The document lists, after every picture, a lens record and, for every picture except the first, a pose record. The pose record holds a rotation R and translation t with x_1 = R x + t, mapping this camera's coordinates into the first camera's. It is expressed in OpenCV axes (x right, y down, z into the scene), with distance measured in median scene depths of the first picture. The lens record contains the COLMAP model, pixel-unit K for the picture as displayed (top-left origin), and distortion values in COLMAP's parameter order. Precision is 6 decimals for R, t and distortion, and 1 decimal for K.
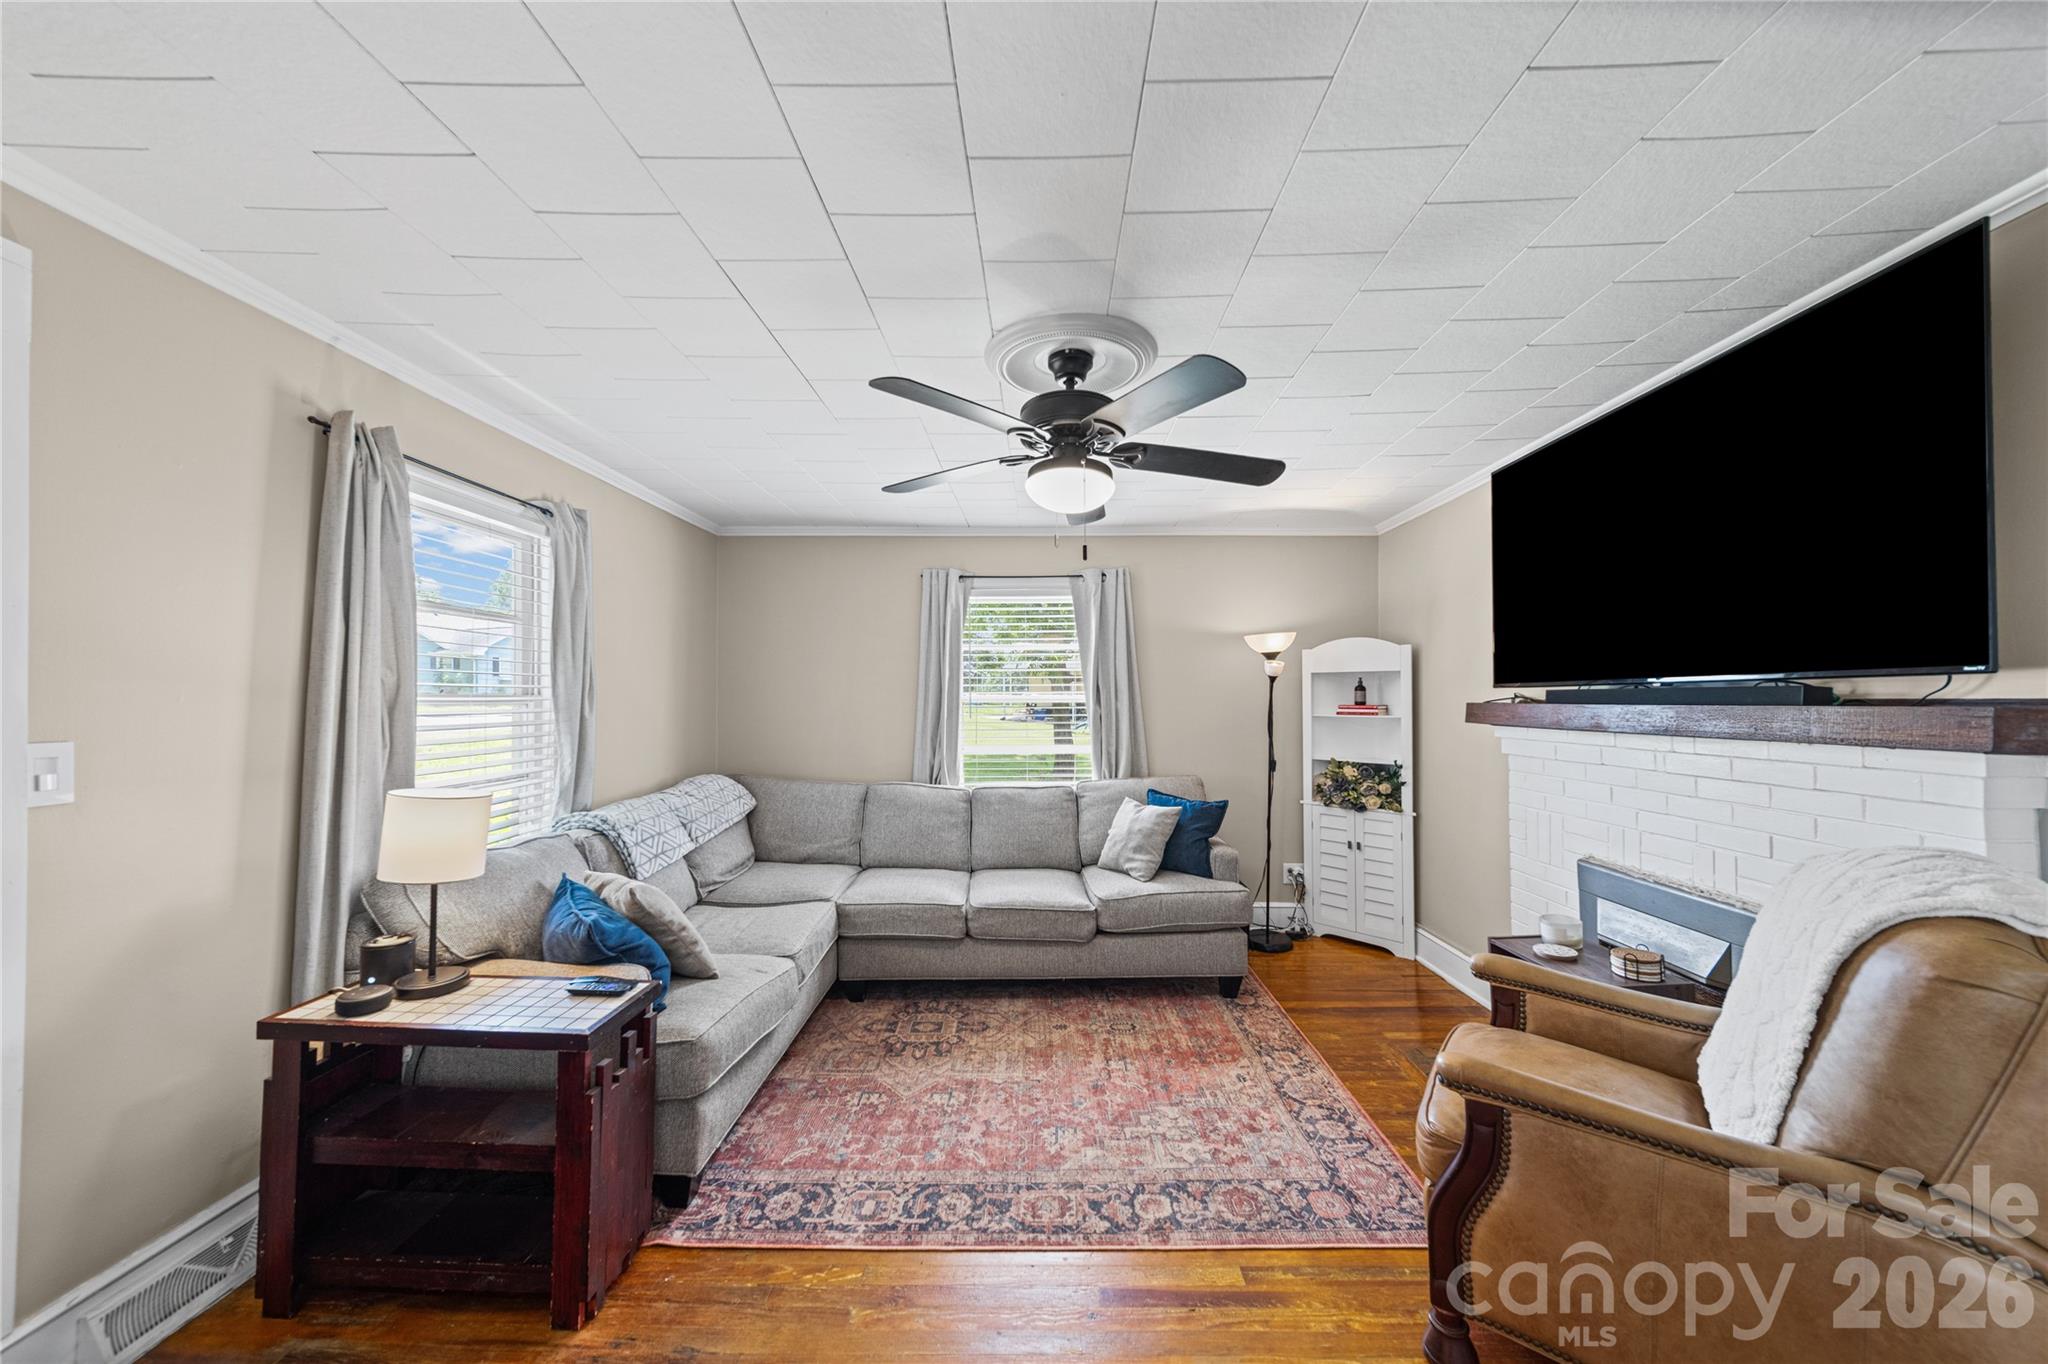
lens RADIAL K [[709.2, 0, 1029.3], [0, 709.2, 690.0], [0, 0, 1]] dist [0.003852, 0.000131]
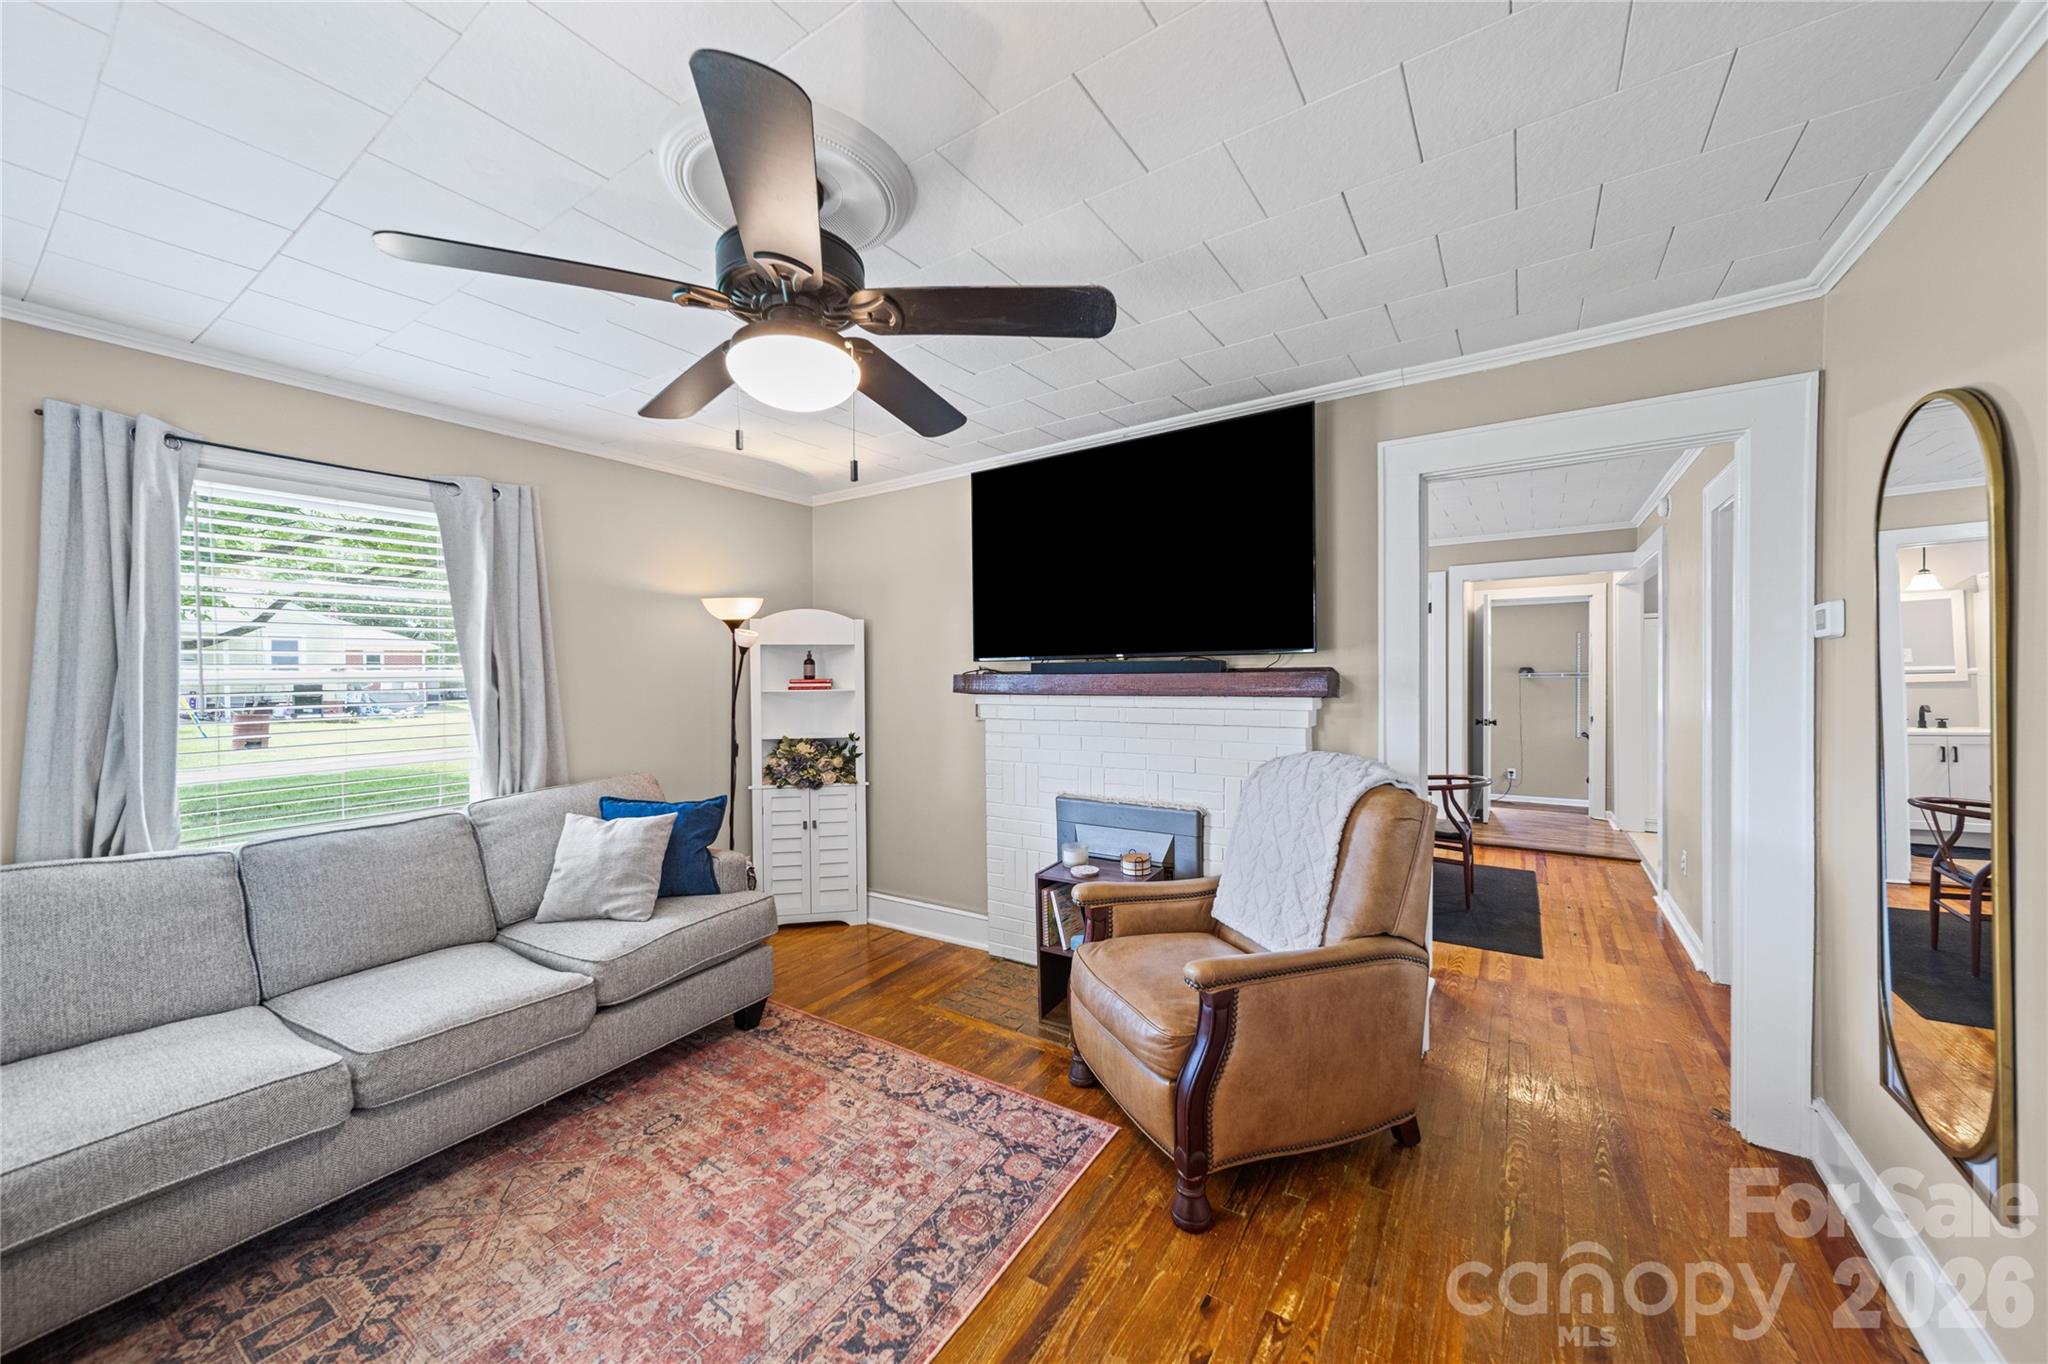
lens RADIAL K [[740.5, 0, 1016.1], [0, 740.5, 679.5], [0, 0, 1]] dist [0.002020, 0.000090]
pose [[0.541405, -0.014399, 0.840639, -0.343035], [-0.000430, 0.999848, 0.017404, 0.005730], [-0.840762, -0.009784, 0.541317, 0.324488]]
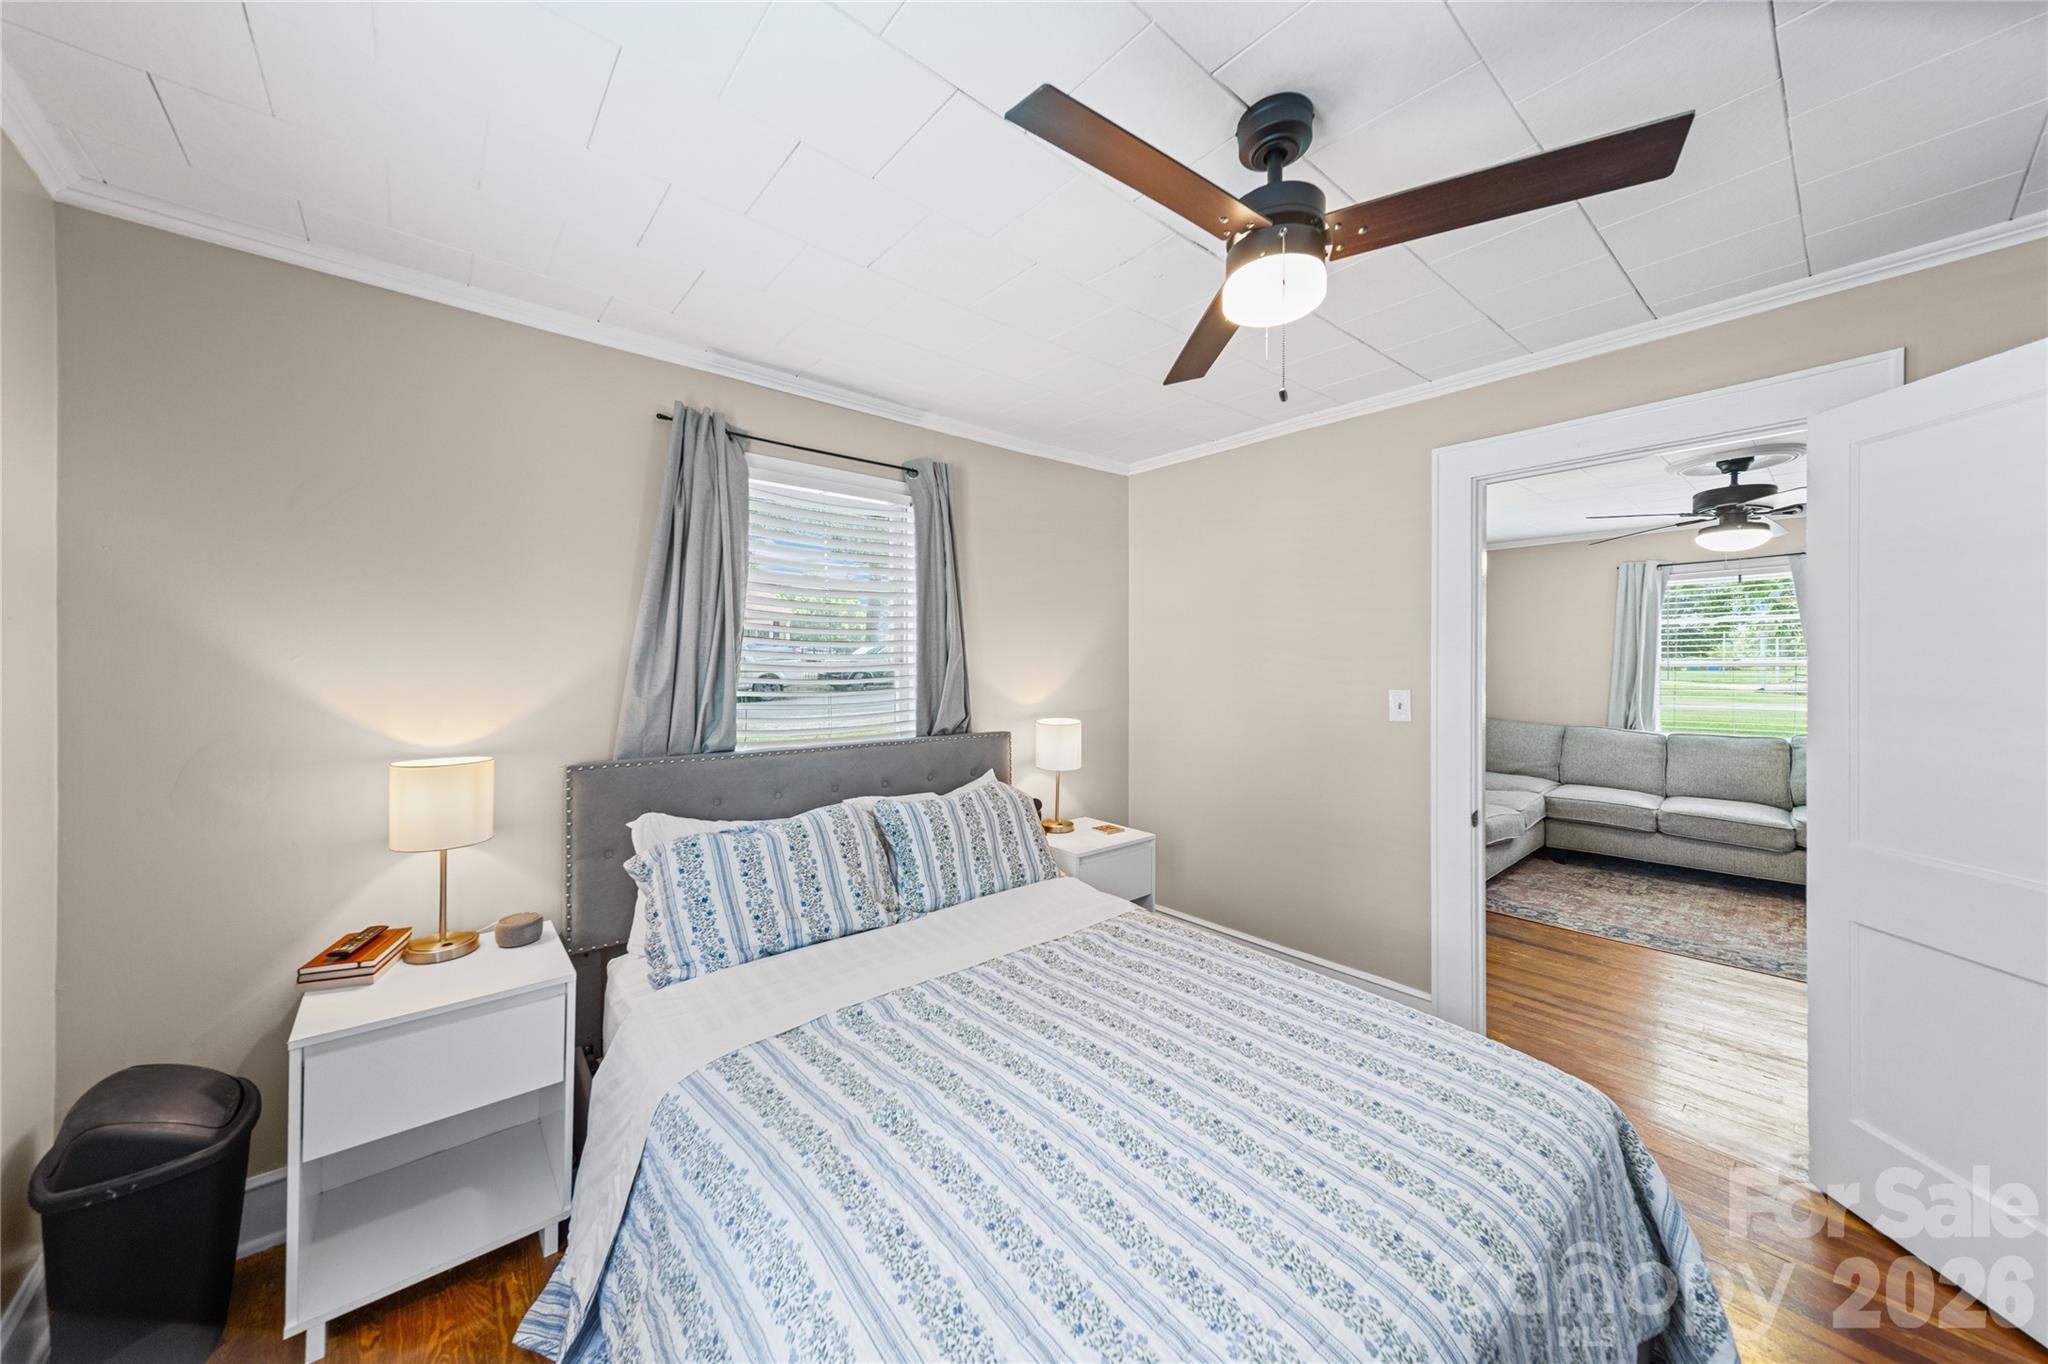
lens RADIAL K [[709.1, 0, 1006.2], [0, 709.1, 672.2], [0, 0, 1]] dist [0.000561, 0.000020]
pose [[0.652051, 0.011036, -0.758095, 0.160803], [0.008403, 0.999727, 0.021781, -0.014935], [0.758128, -0.020572, 0.651781, -1.077991]]
